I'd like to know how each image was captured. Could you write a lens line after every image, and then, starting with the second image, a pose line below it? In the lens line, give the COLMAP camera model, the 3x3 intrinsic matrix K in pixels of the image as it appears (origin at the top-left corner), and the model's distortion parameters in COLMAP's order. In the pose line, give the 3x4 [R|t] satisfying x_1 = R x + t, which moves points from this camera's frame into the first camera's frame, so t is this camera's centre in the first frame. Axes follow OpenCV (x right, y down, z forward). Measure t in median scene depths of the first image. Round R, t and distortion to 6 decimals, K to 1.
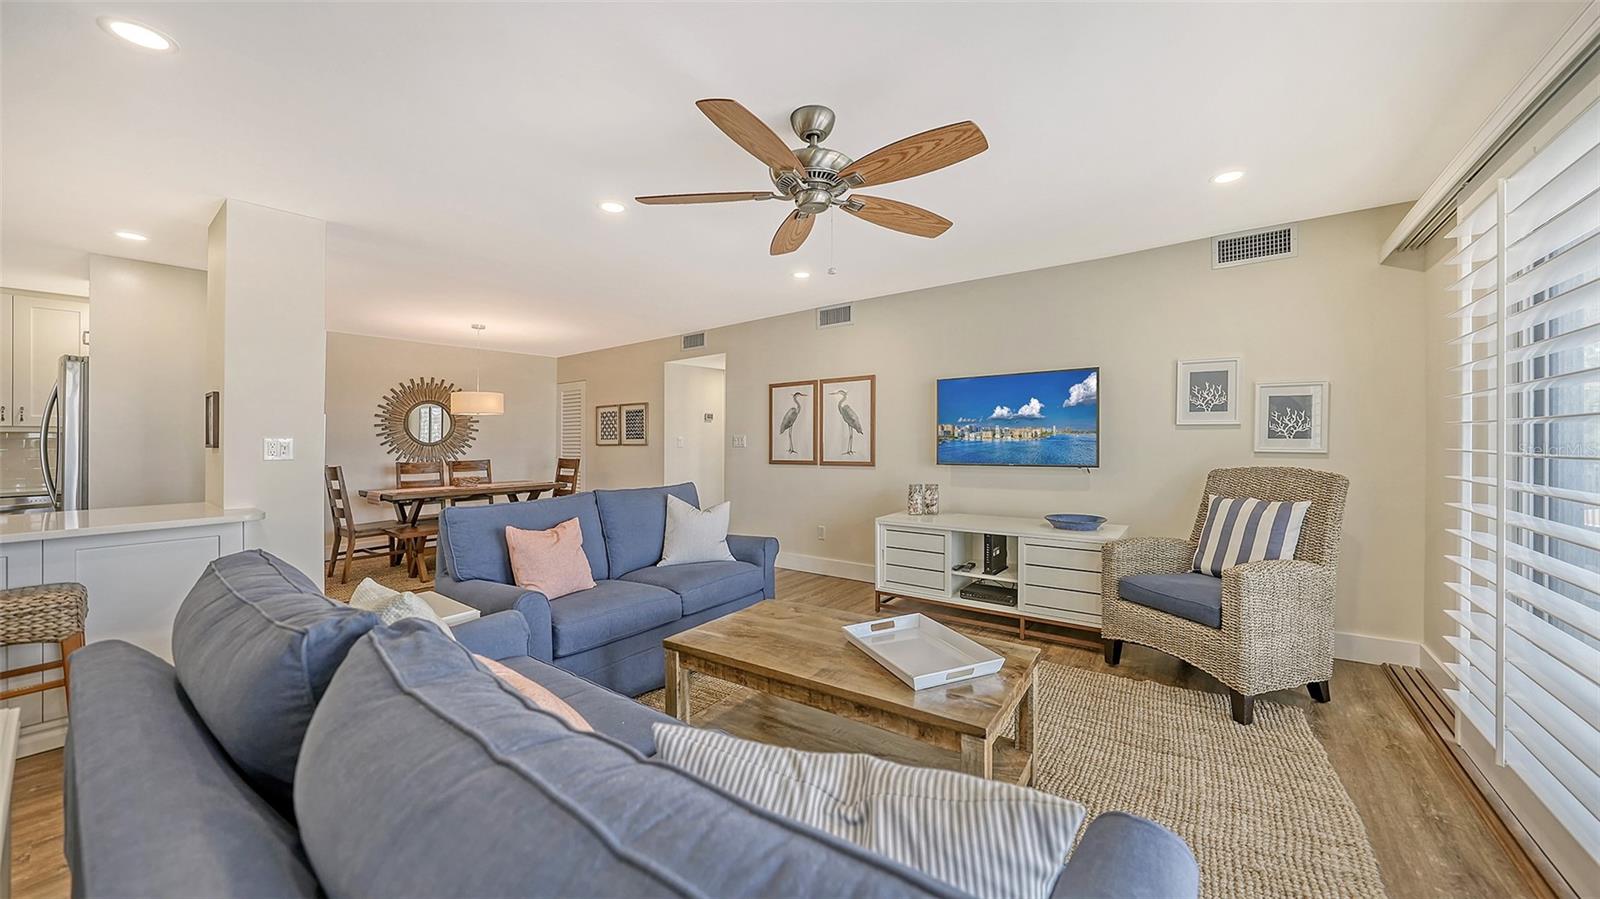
lens RADIAL K [[555.9, 0, 792.8], [0, 555.9, 439.0], [0, 0, 1]] dist [-0.011122, 0.000543]
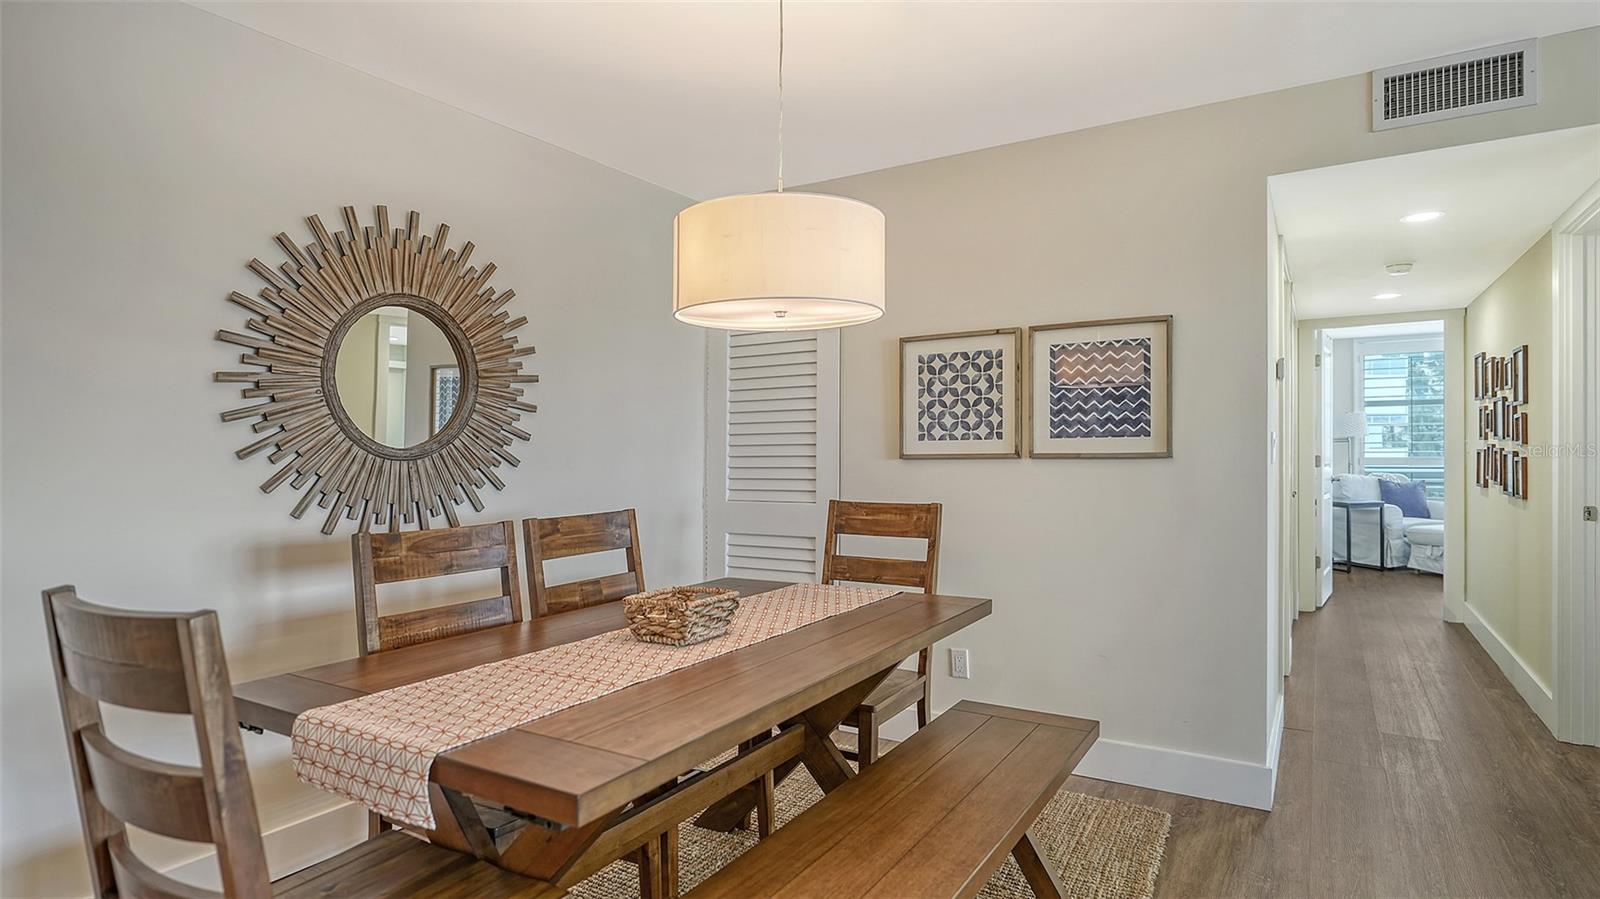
lens RADIAL K [[857.4, 0, 802.6], [0, 857.4, 444.9], [0, 0, 1]] dist [0.004241, 0.000492]
pose [[0.993095, 0.000350, 0.117311, -0.509155], [0.000415, 0.999979, -0.006500, 0.007434], [-0.117310, 0.006504, 0.993074, 0.555431]]
